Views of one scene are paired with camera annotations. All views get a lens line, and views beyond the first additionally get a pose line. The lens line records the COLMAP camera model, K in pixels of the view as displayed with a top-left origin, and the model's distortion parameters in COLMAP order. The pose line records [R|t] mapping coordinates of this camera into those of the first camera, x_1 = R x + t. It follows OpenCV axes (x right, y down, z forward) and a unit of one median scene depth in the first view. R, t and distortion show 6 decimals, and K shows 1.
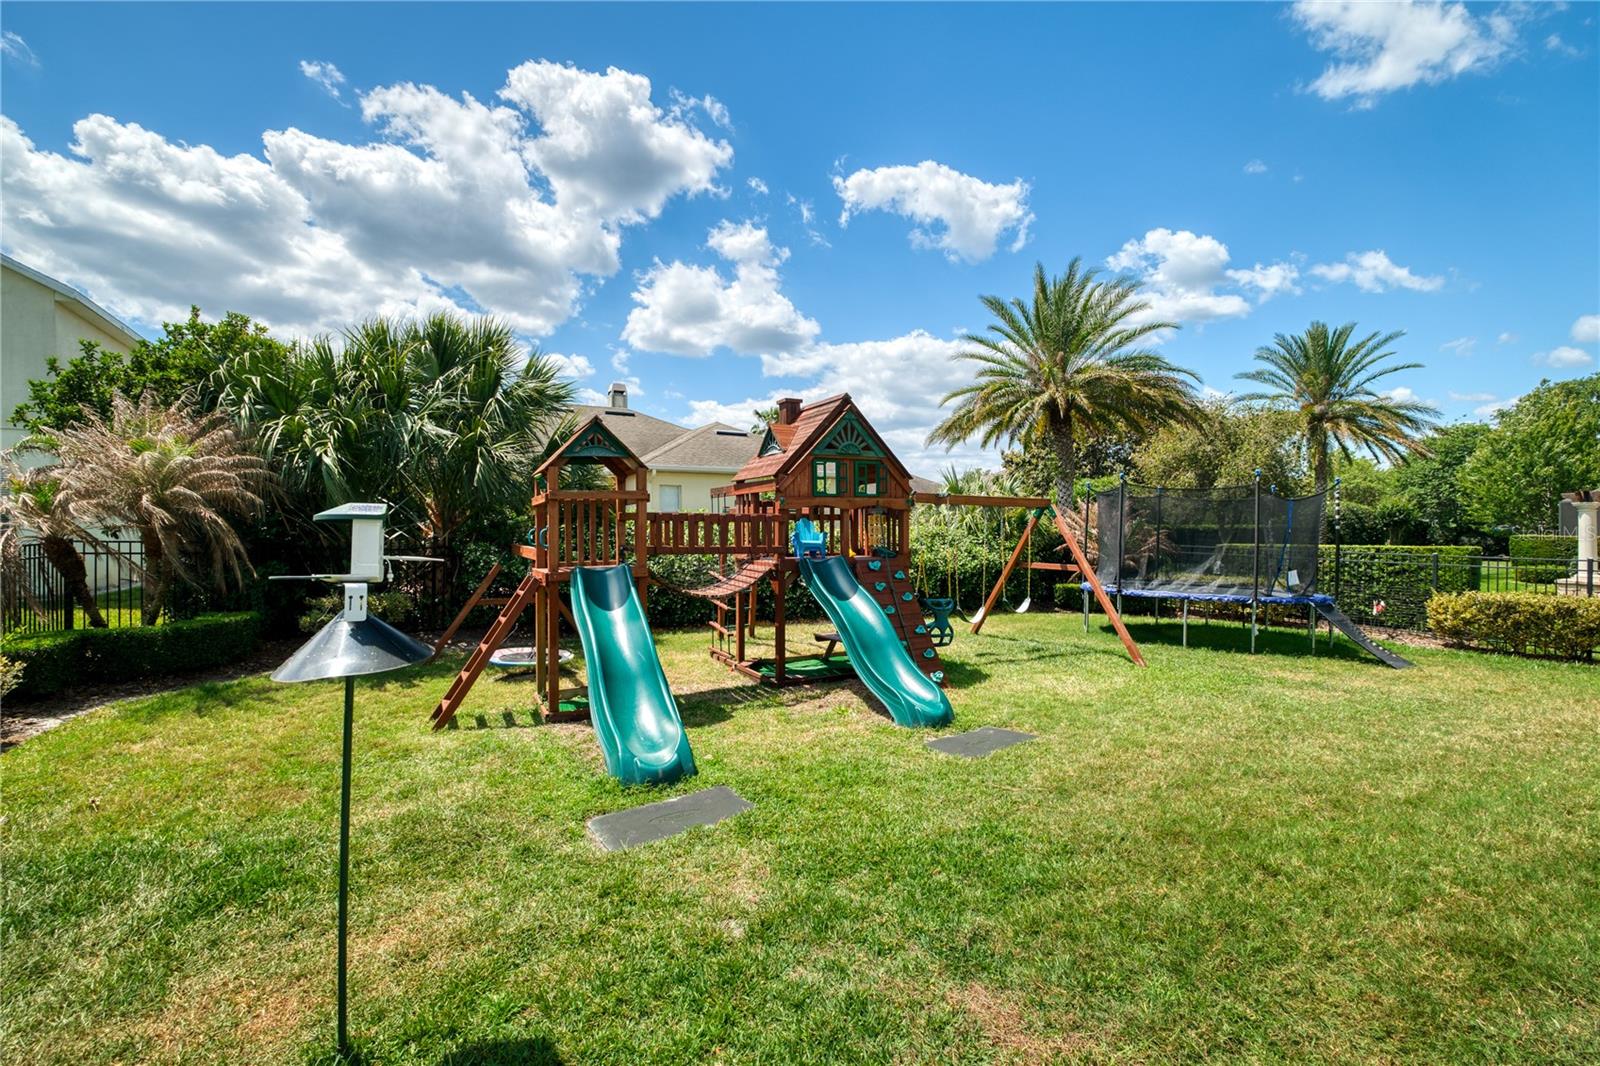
lens RADIAL K [[686.0, 0, 794.7], [0, 686.0, 524.8], [0, 0, 1]] dist [0.002451, -0.000185]
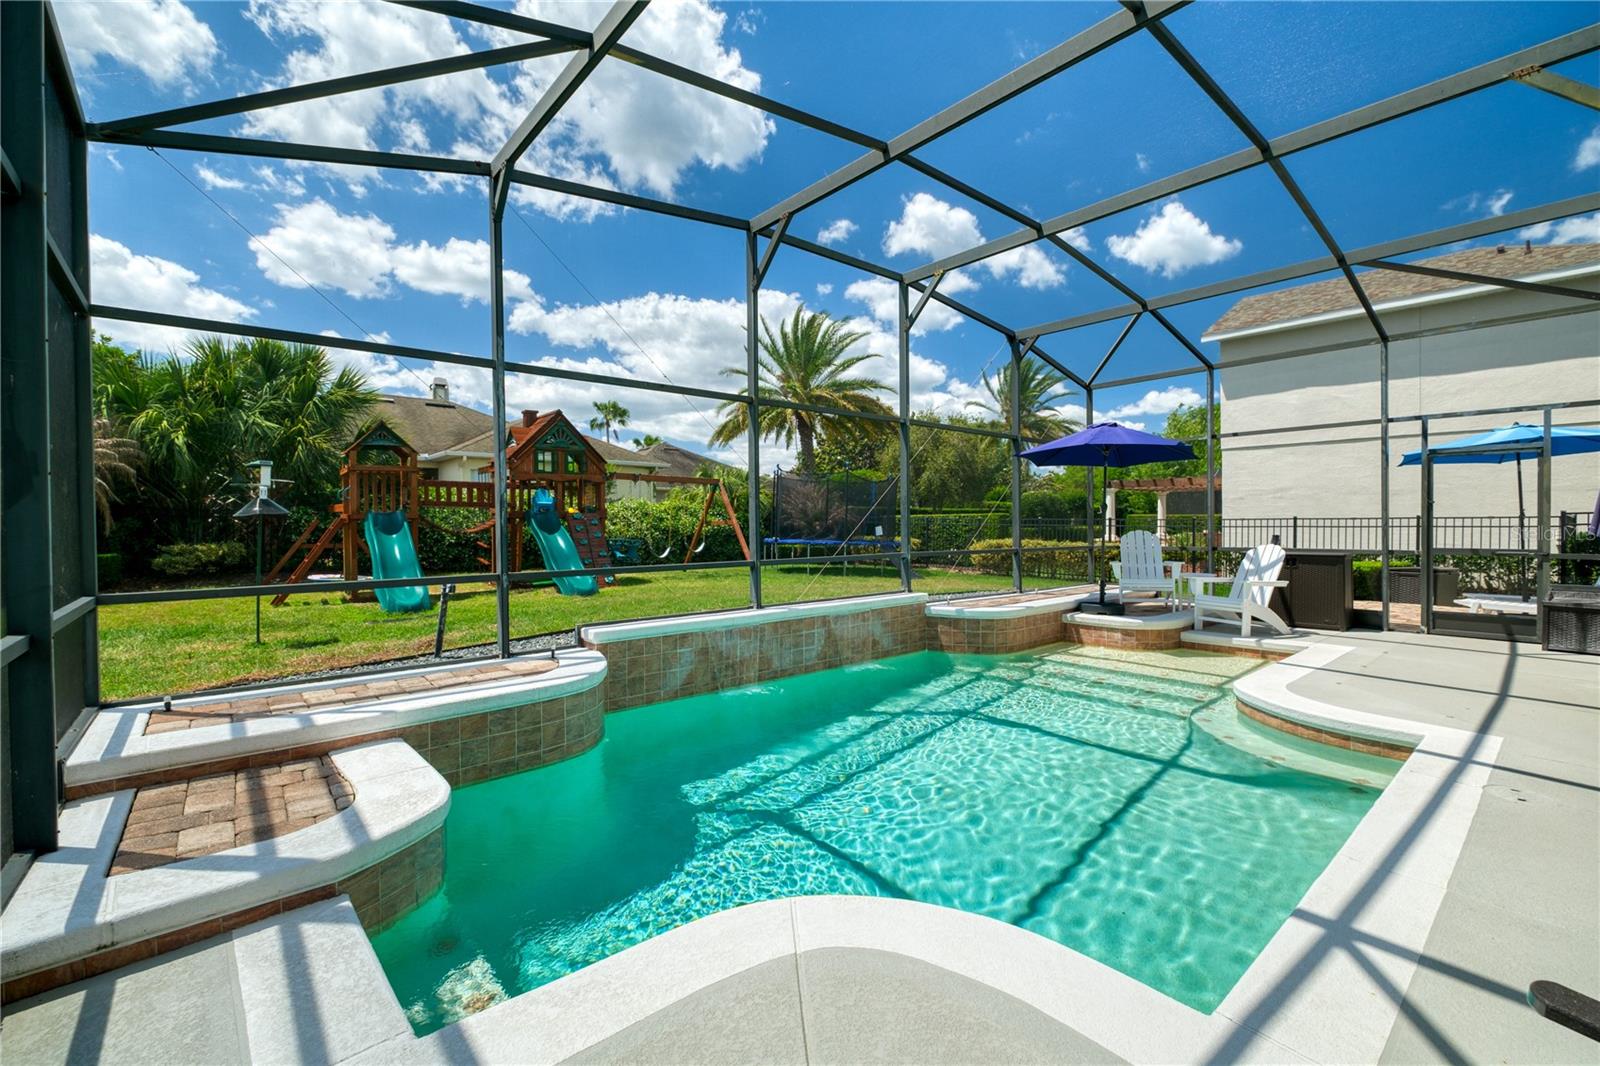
lens RADIAL K [[686.0, 0, 811.9], [0, 686.0, 522.2], [0, 0, 1]] dist [0.002451, -0.000185]
pose [[0.977134, 0.000416, 0.212625, 0.277505], [-0.001890, 0.999976, 0.006727, 0.054561], [-0.212617, -0.006975, 0.977111, -0.626029]]
